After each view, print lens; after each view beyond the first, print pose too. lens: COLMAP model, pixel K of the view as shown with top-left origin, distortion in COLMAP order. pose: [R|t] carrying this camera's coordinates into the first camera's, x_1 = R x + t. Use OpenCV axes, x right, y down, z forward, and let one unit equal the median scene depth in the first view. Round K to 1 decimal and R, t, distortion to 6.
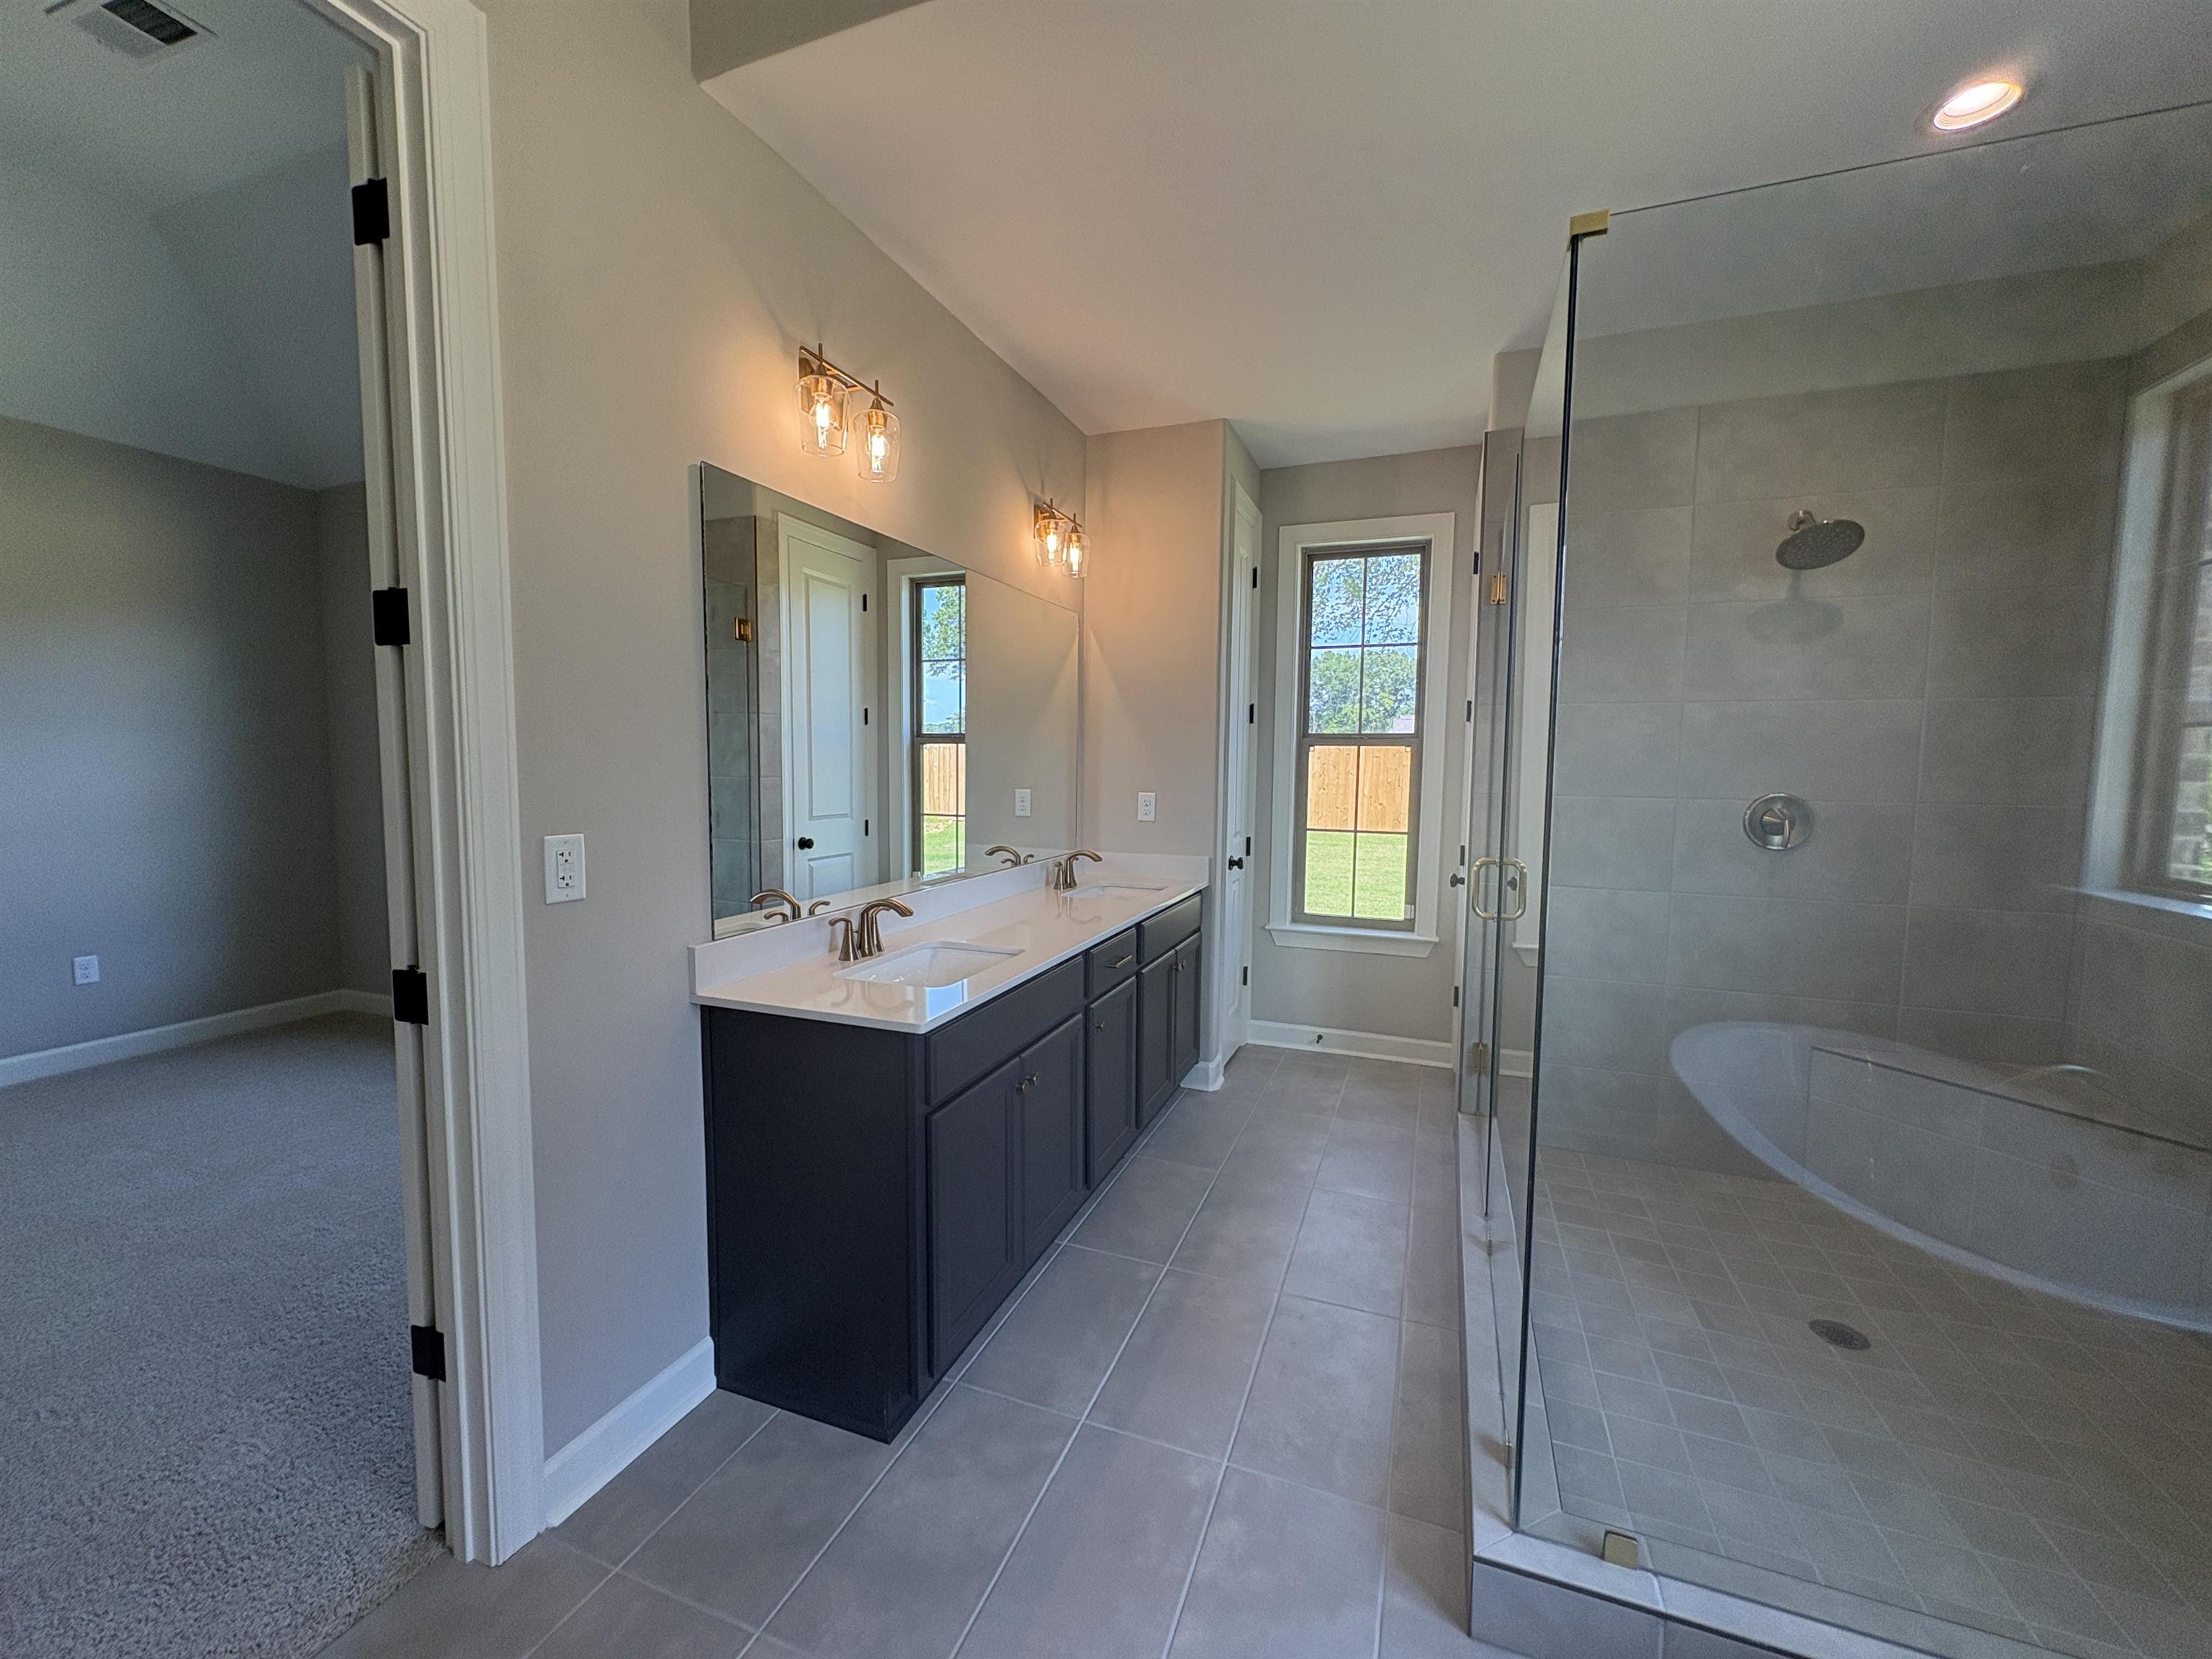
lens RADIAL K [[895.3, 0, 1115.3], [0, 895.3, 832.1], [0, 0, 1]] dist [0.007706, -0.000435]
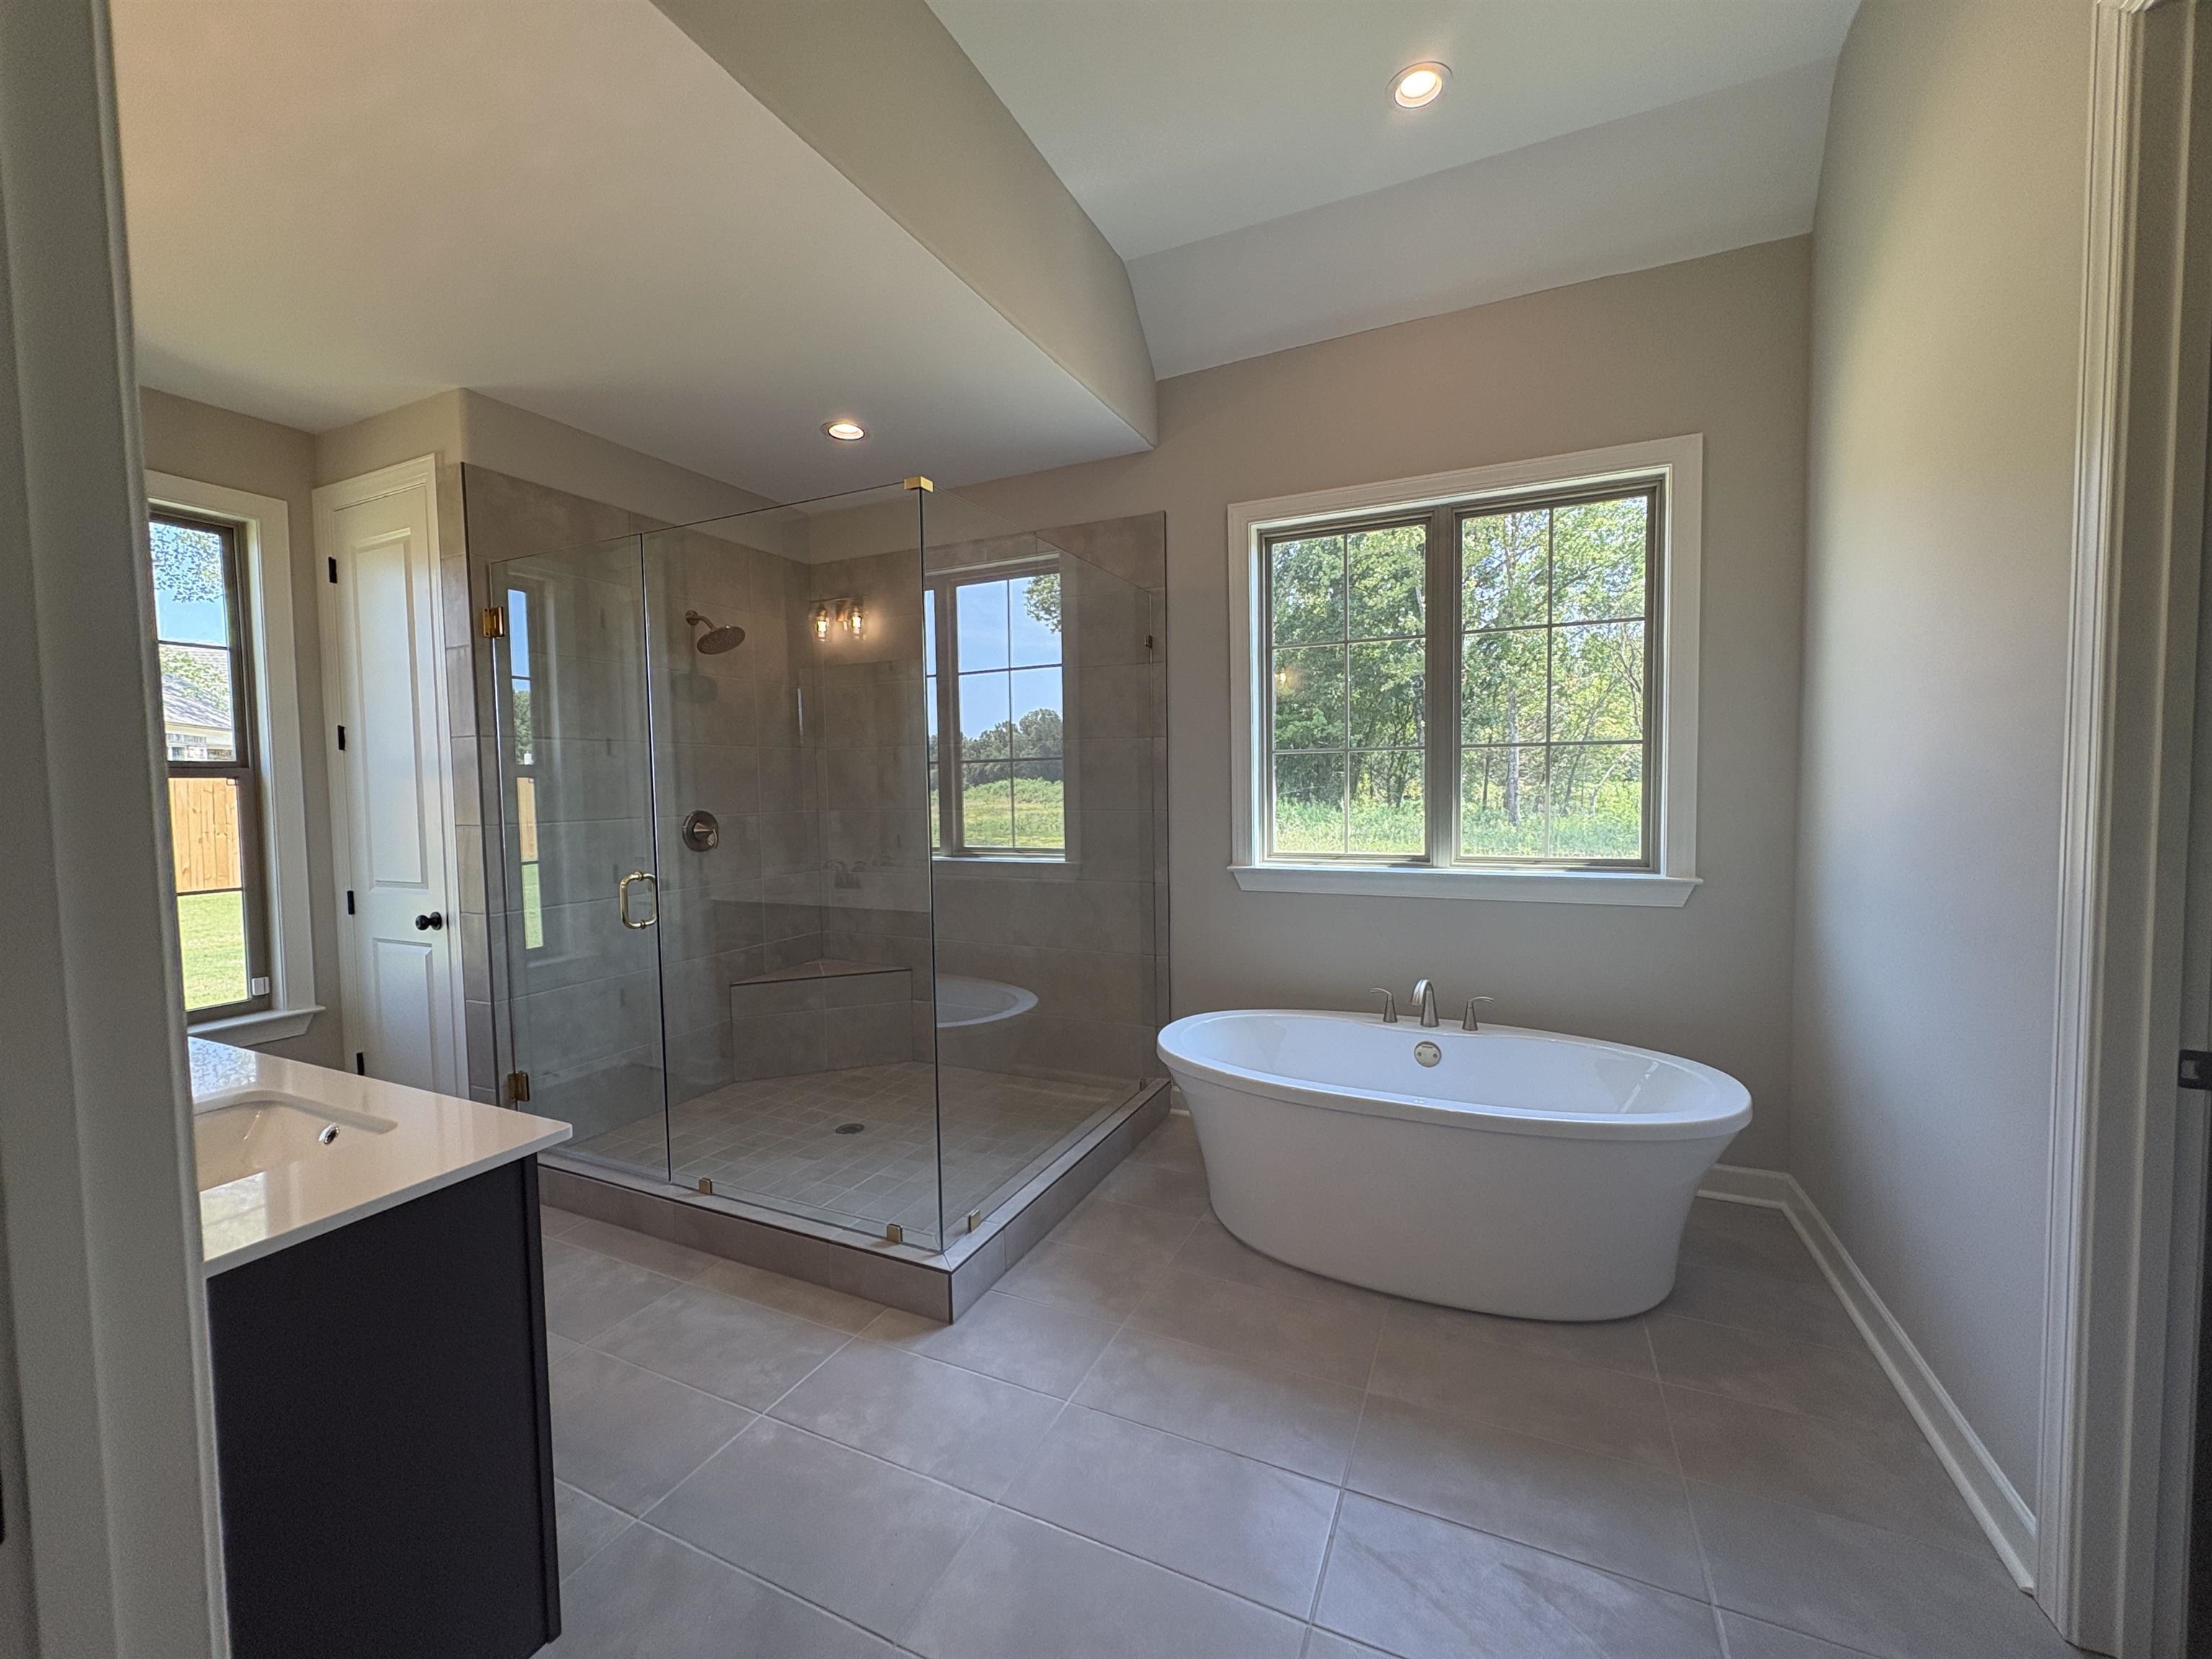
lens RADIAL K [[895.3, 0, 1108.9], [0, 895.3, 828.1], [0, 0, 1]] dist [0.007706, -0.000435]
pose [[0.067217, -0.064473, 0.995653, -0.768541], [0.098765, 0.993439, 0.057662, -0.041802], [-0.992838, 0.094460, 0.073143, 0.347930]]
